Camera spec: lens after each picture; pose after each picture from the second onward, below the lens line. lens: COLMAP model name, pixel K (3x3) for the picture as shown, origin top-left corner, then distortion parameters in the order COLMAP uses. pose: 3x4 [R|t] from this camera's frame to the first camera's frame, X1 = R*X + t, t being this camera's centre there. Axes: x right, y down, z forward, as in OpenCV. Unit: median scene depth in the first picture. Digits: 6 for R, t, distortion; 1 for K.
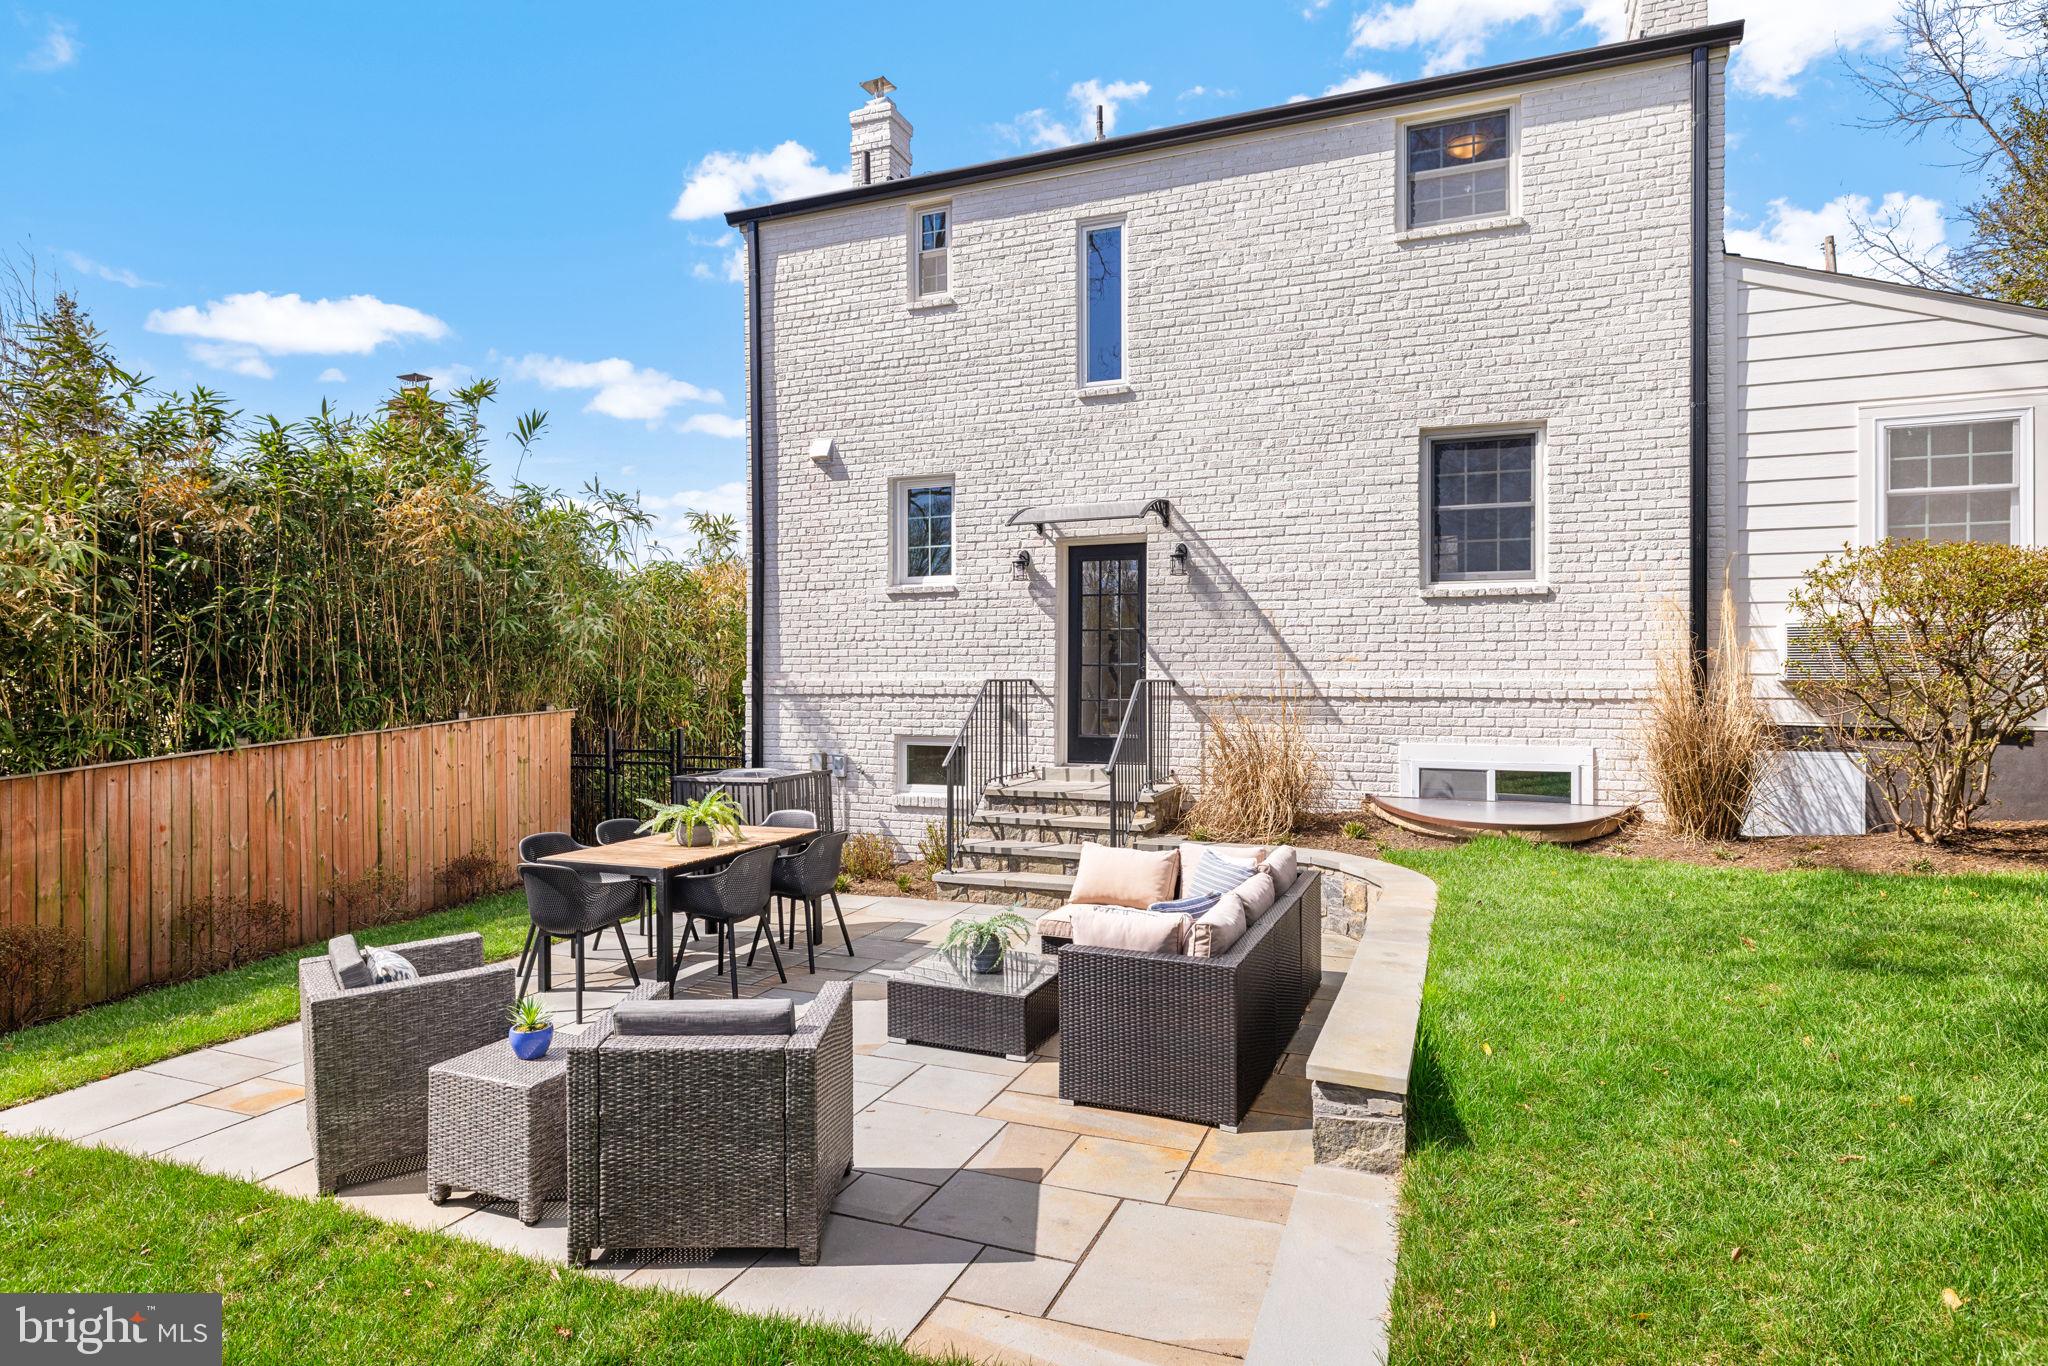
lens RADIAL K [[1098.2, 0, 1035.1], [0, 1098.2, 675.6], [0, 0, 1]] dist [0.002697, -0.001665]
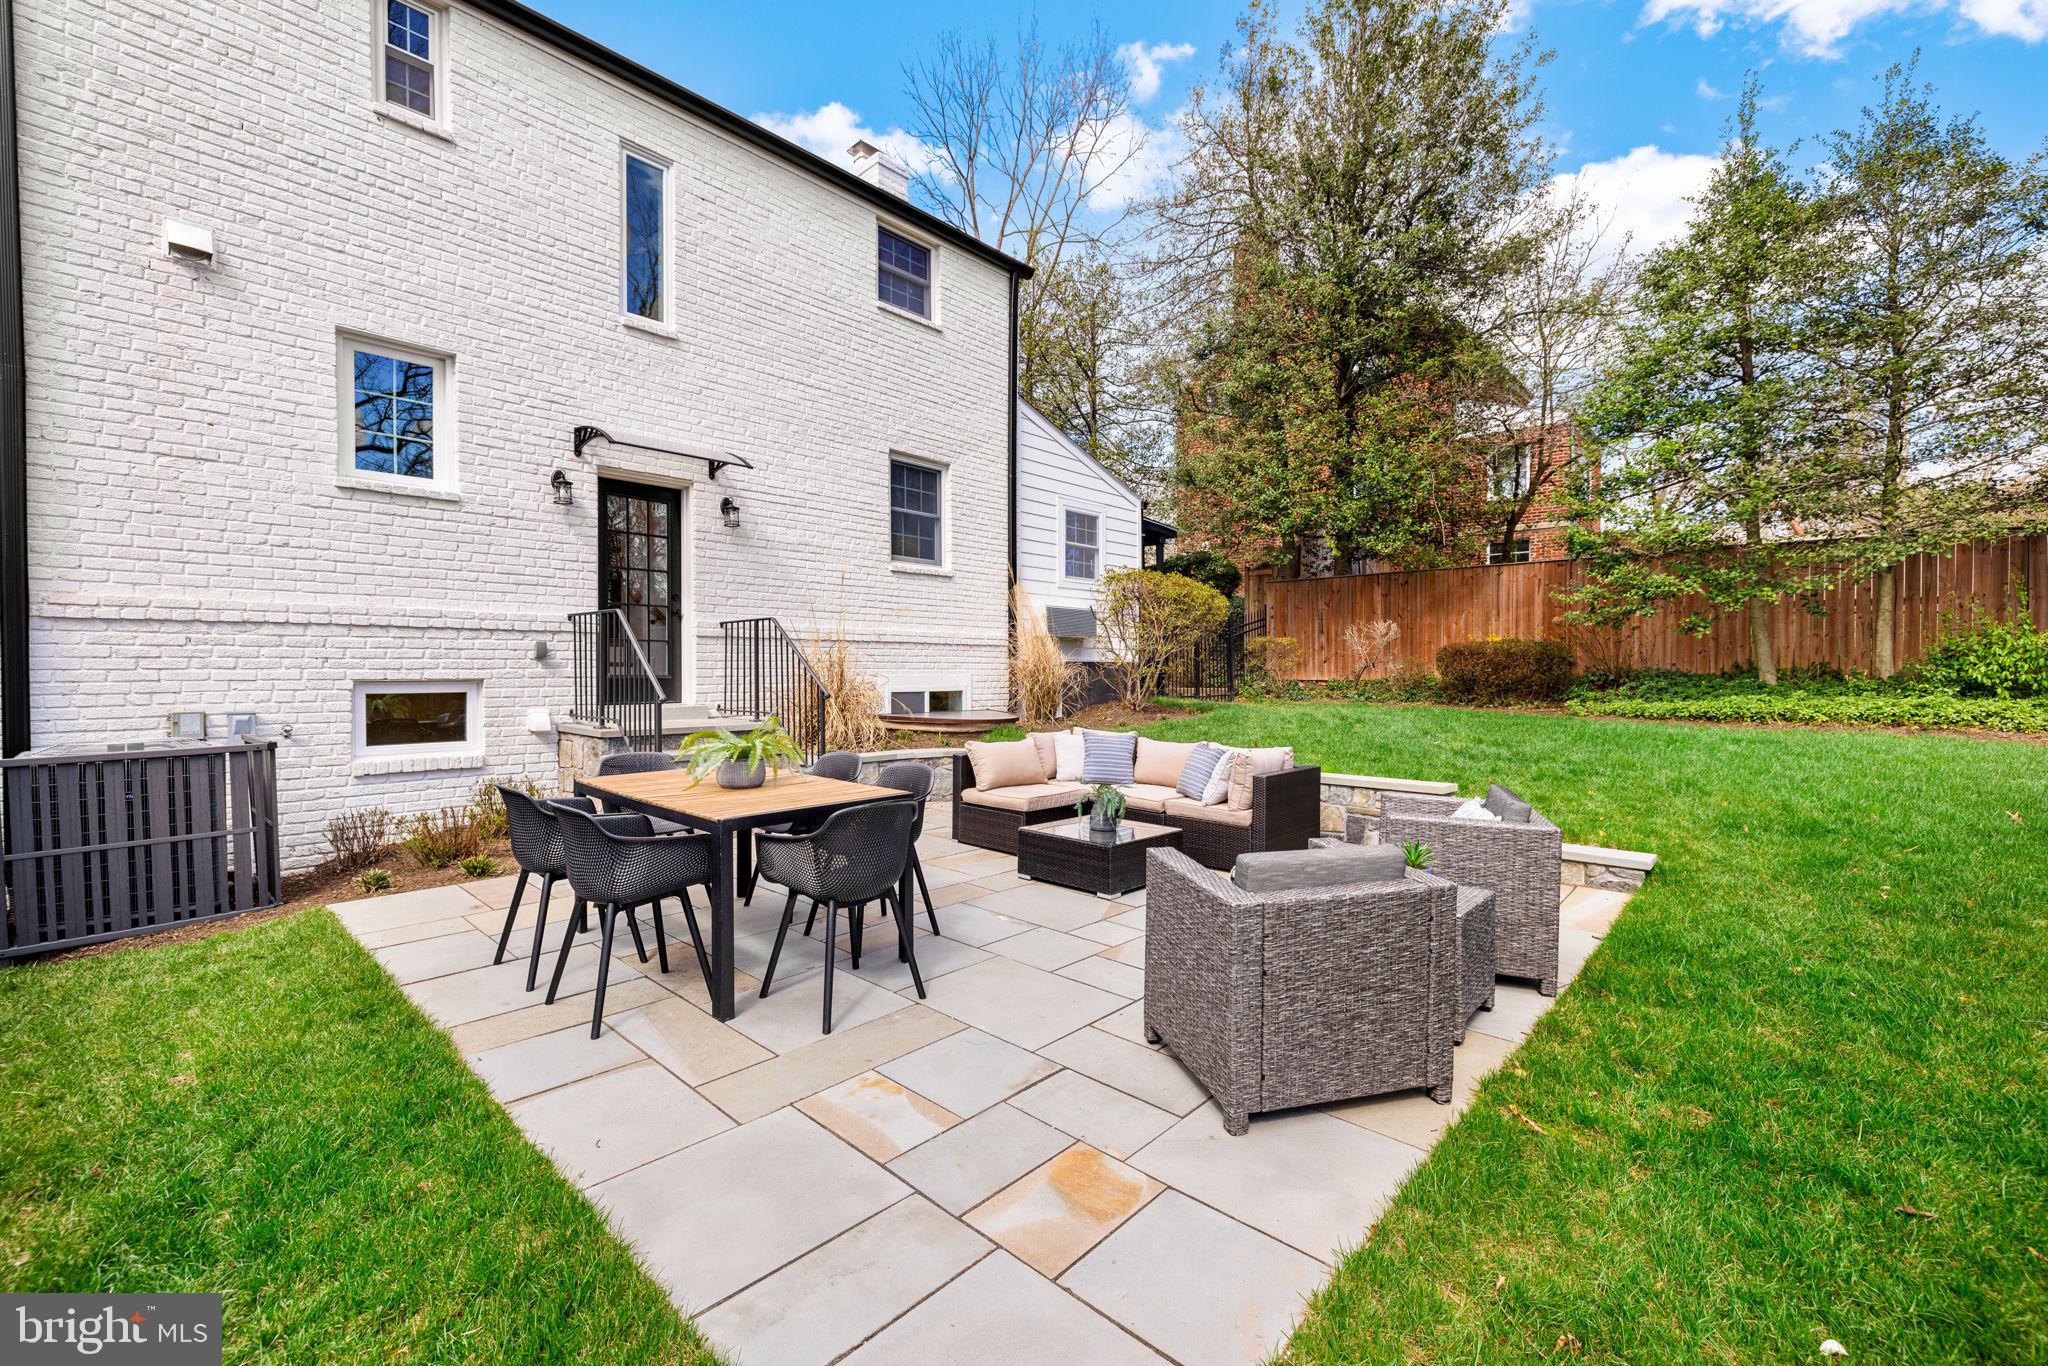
lens RADIAL K [[844.7, 0, 1017.1], [0, 844.7, 680.1], [0, 0, 1]] dist [0.000430, 0.000178]
pose [[0.372126, -0.009523, 0.928133, -0.575244], [-0.001237, 0.999941, 0.010755, 0.055700], [-0.928181, -0.005150, 0.372092, 0.444004]]
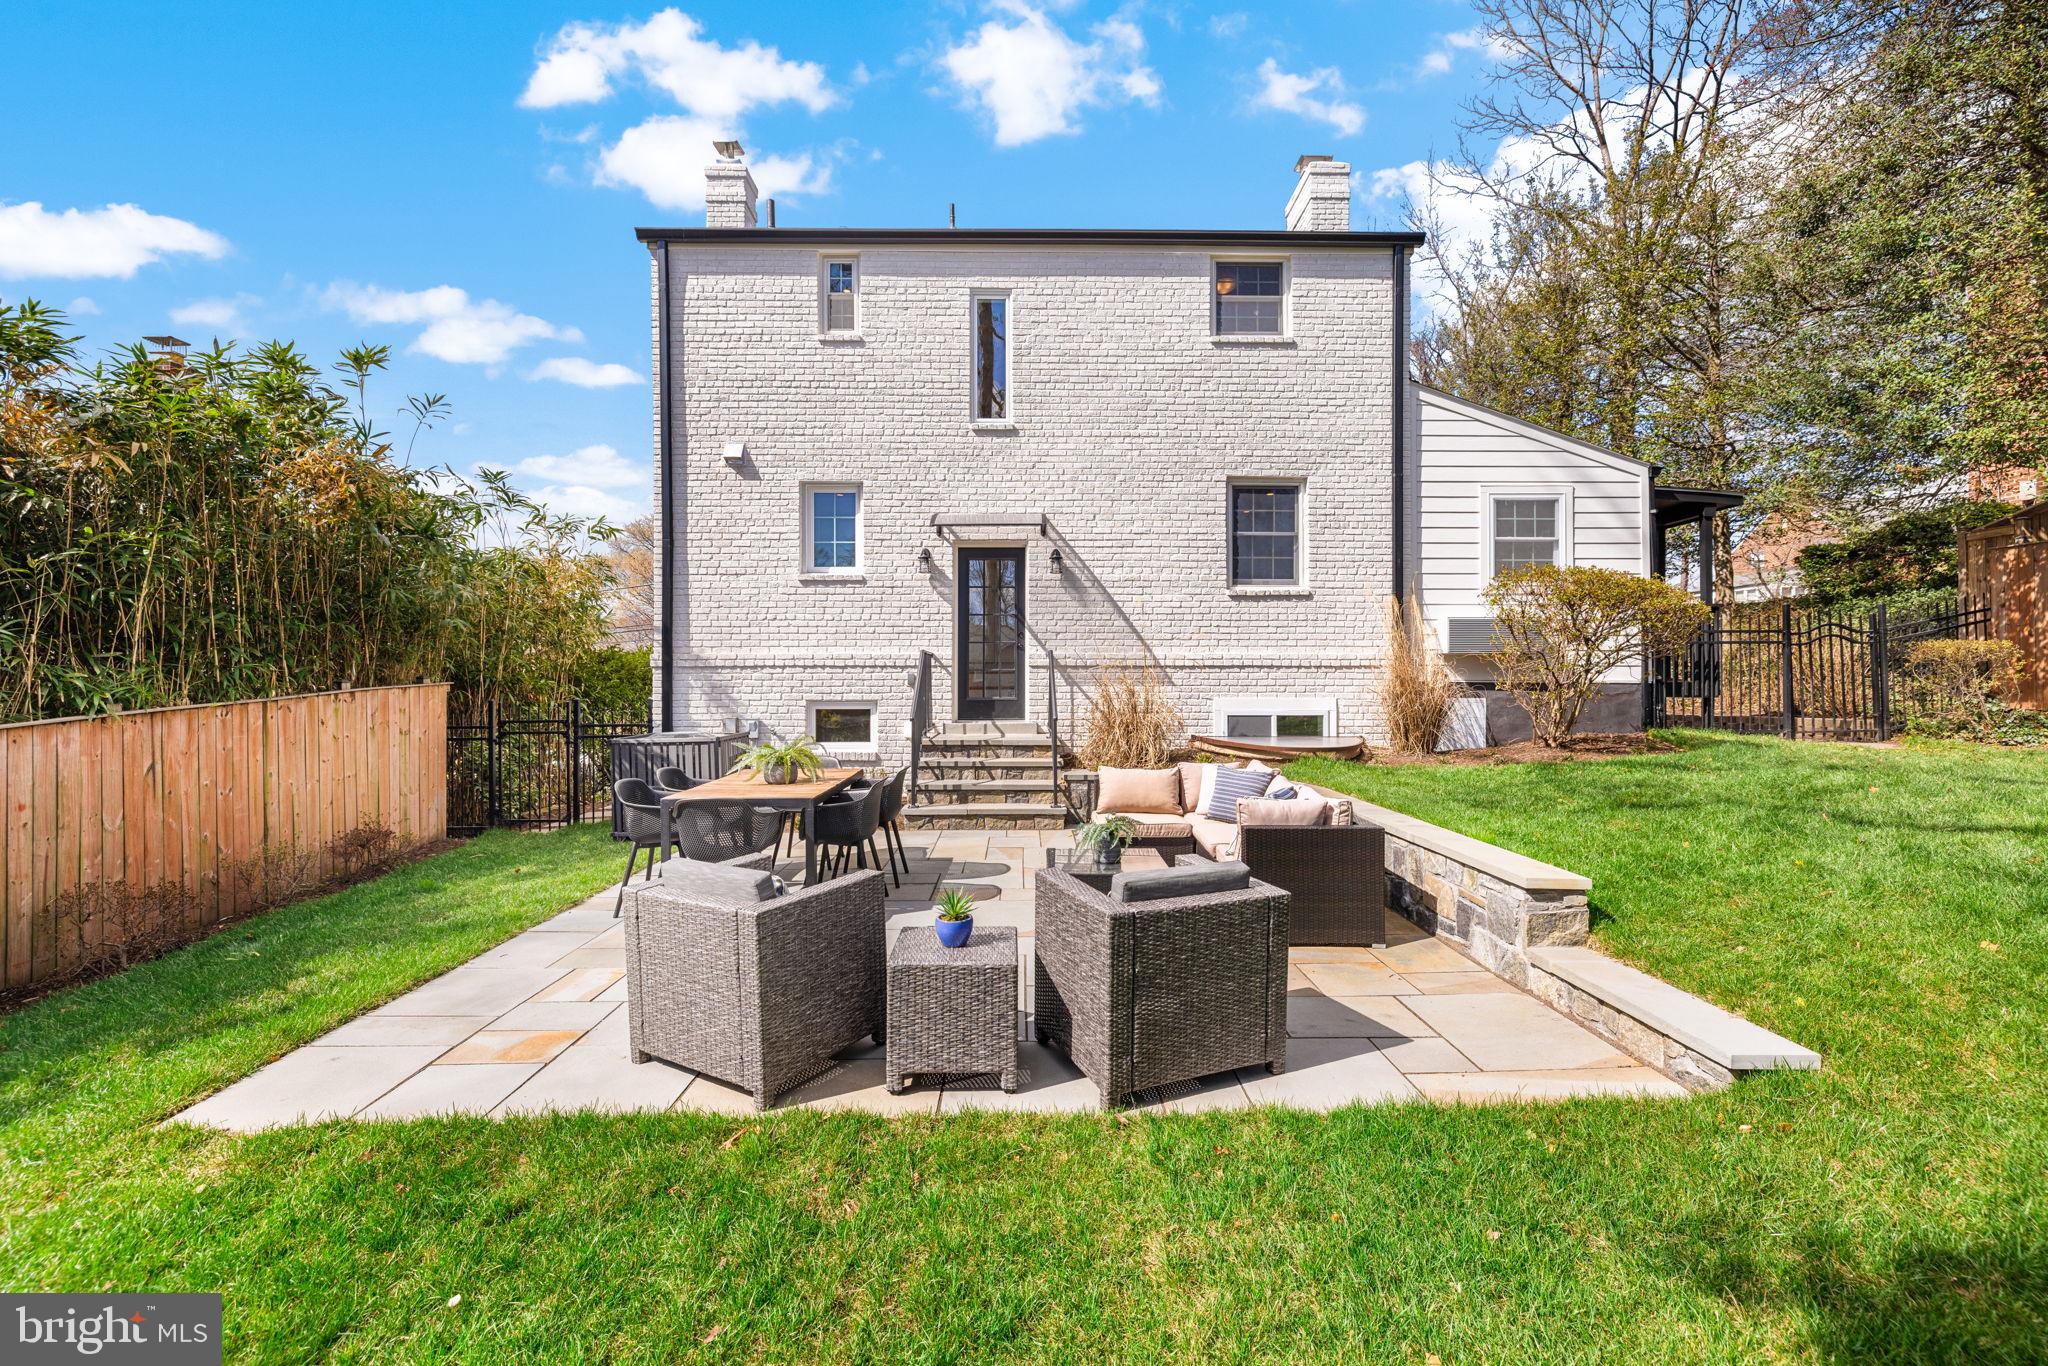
lens RADIAL K [[844.7, 0, 1040.1], [0, 844.7, 675.6], [0, 0, 1]] dist [0.000430, 0.000178]
pose [[0.924784, 0.001050, 0.380490, -0.283110], [-0.000302, 0.999998, -0.002027, 0.034368], [-0.380492, 0.001759, 0.924783, 0.082641]]
